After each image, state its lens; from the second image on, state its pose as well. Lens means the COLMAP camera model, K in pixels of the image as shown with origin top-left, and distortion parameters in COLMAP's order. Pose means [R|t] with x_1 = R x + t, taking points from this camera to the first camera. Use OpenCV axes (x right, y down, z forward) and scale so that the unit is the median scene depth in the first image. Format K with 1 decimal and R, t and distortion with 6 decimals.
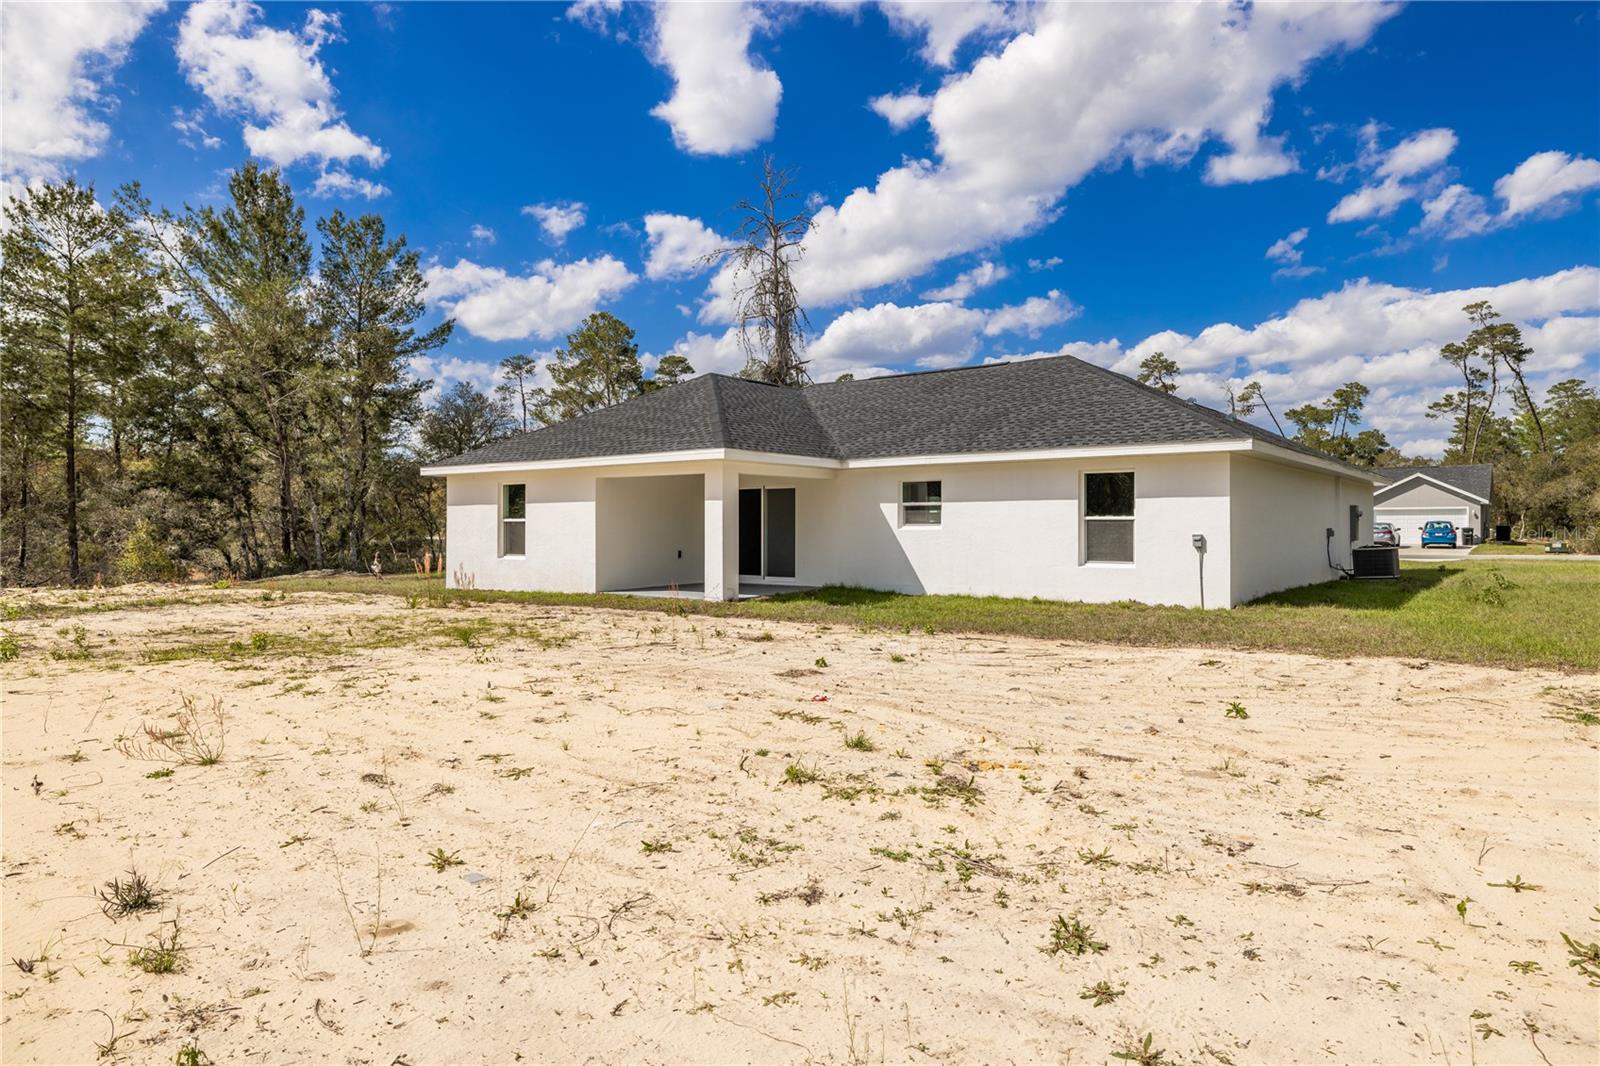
lens RADIAL K [[973.5, 0, 800.0], [0, 973.5, 533.0], [0, 0, 1]] dist [0.007198, 0.002130]
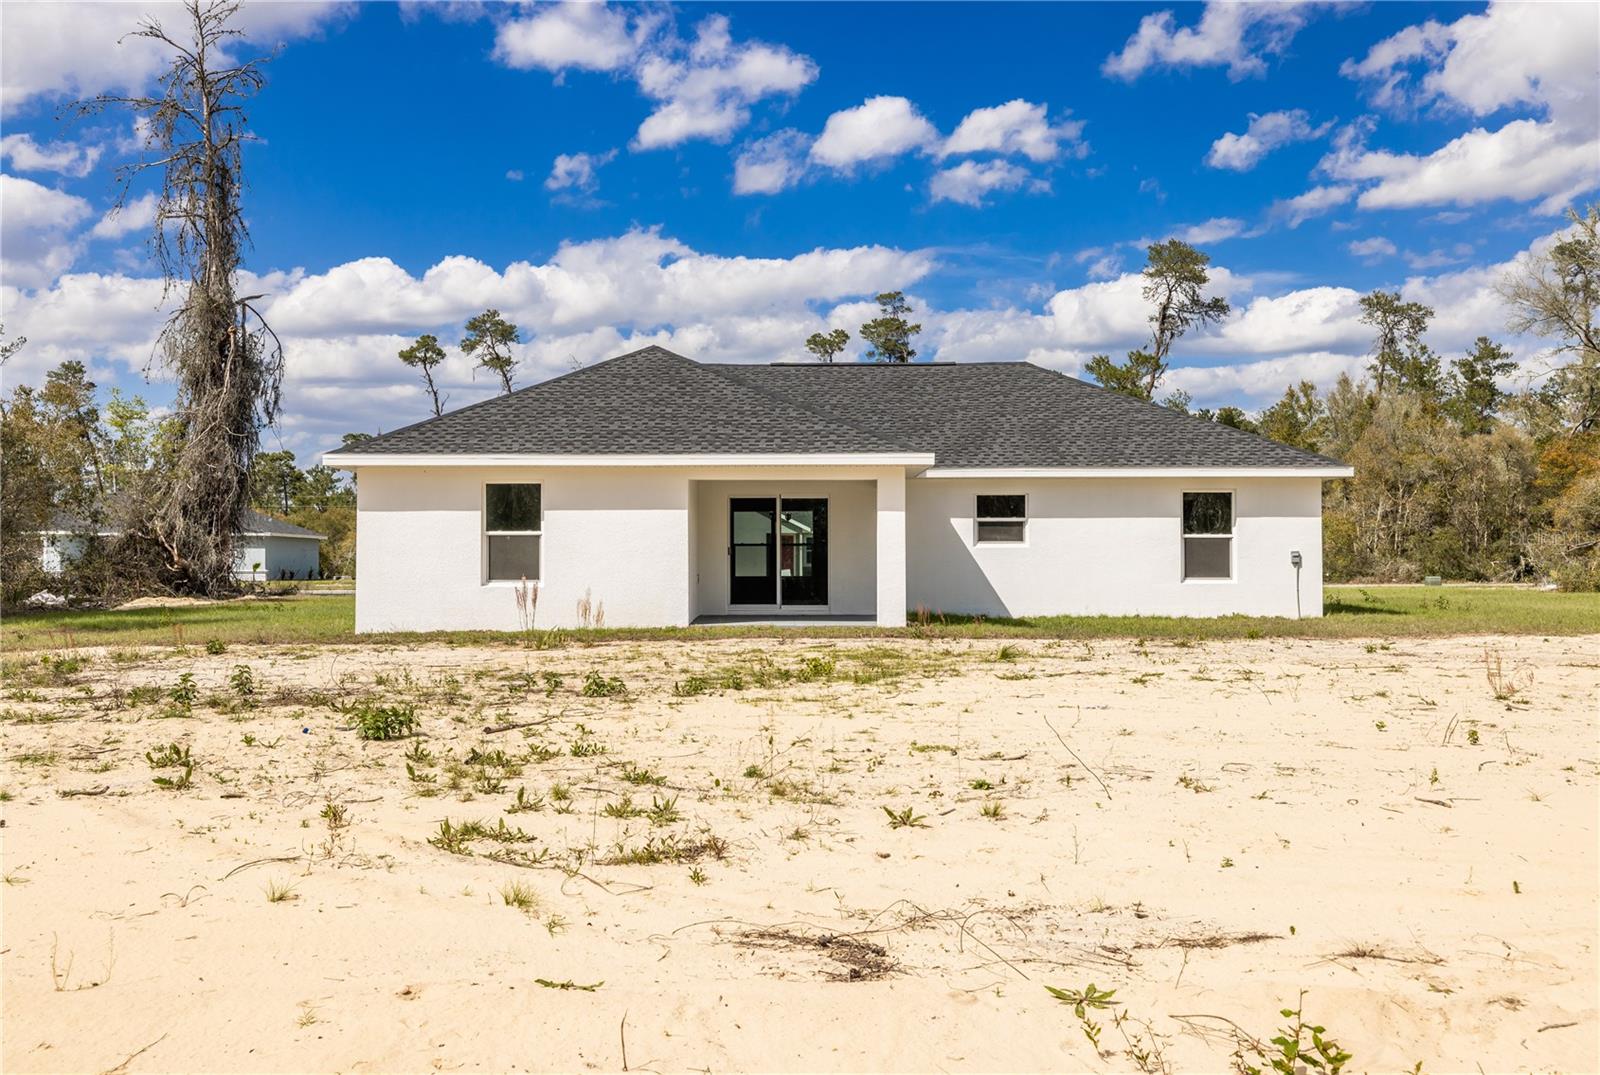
lens RADIAL K [[1628.6, 0, 800.0], [0, 1628.6, 537.5], [0, 0, 1]] dist [0.163140, -0.693643]
pose [[0.798664, 0.011996, 0.601658, -0.946915], [0.006439, 0.999574, -0.028477, 0.029333], [-0.601743, 0.026618, 0.798246, -0.117235]]
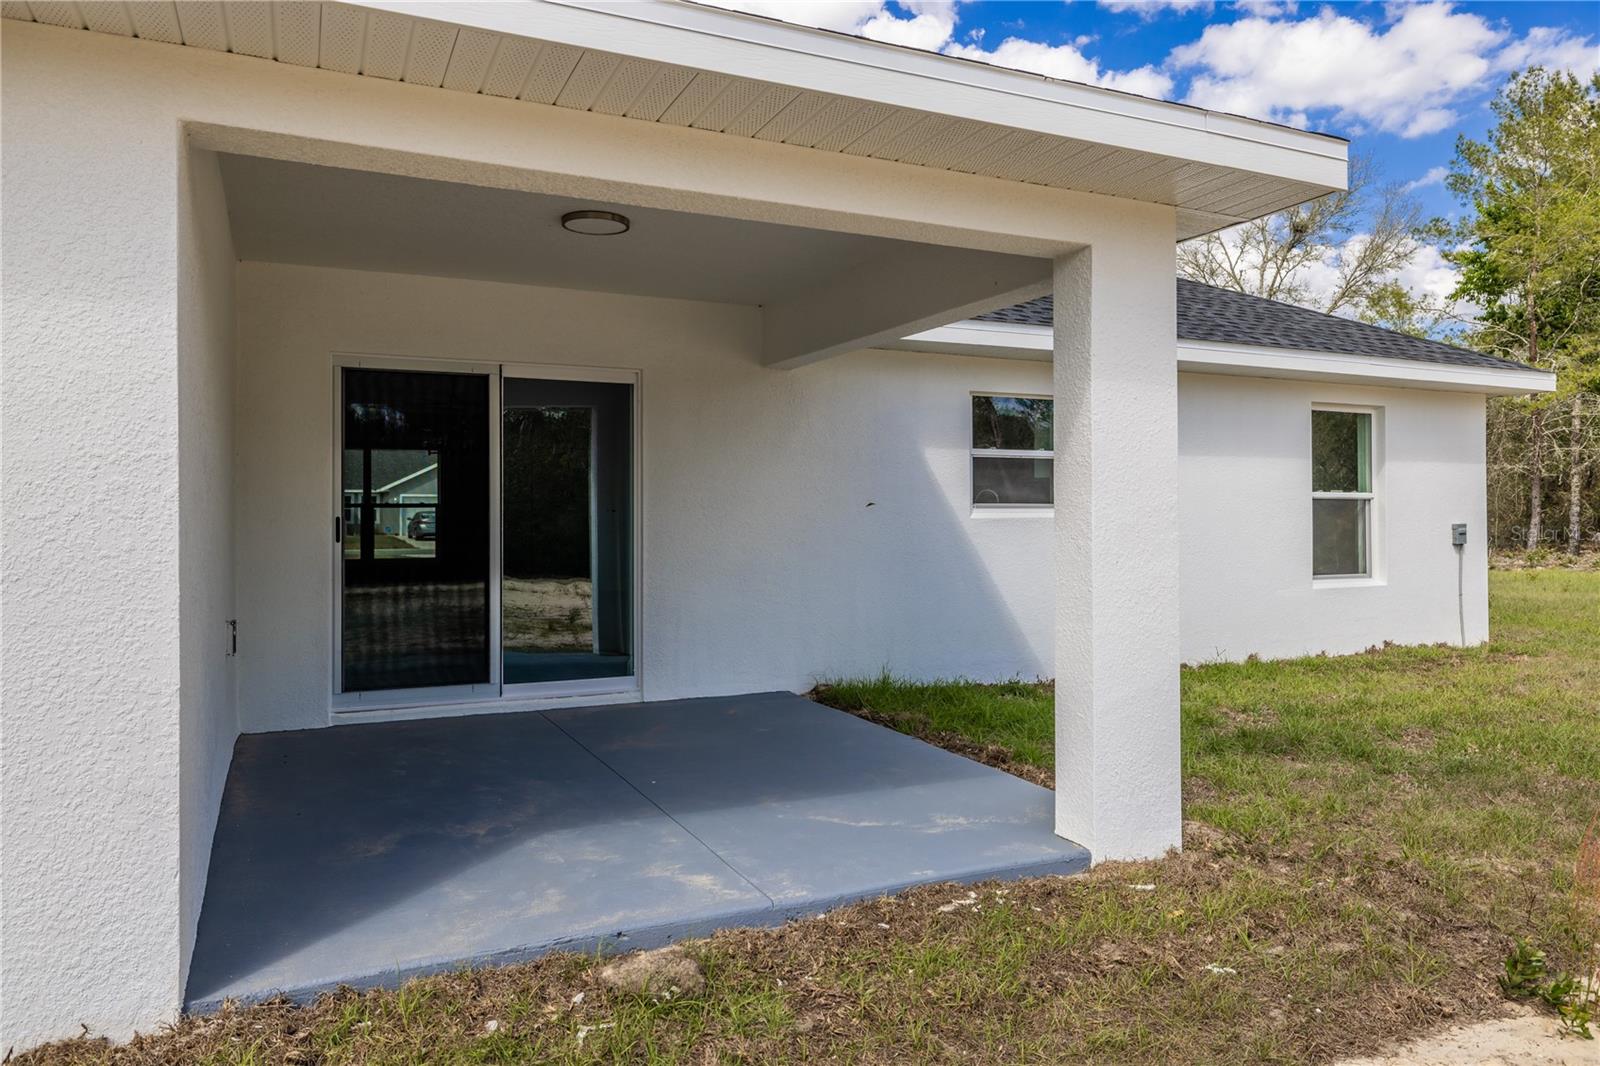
lens RADIAL K [[1051.1, 0, 800.0], [0, 1051.1, 533.0], [0, 0, 1]] dist [-0.007537, -0.004926]
pose [[0.466926, -0.017481, 0.884123, -0.294489], [0.005791, 0.999844, 0.016711, -0.005369], [-0.884277, -0.002682, 0.466954, 0.869280]]
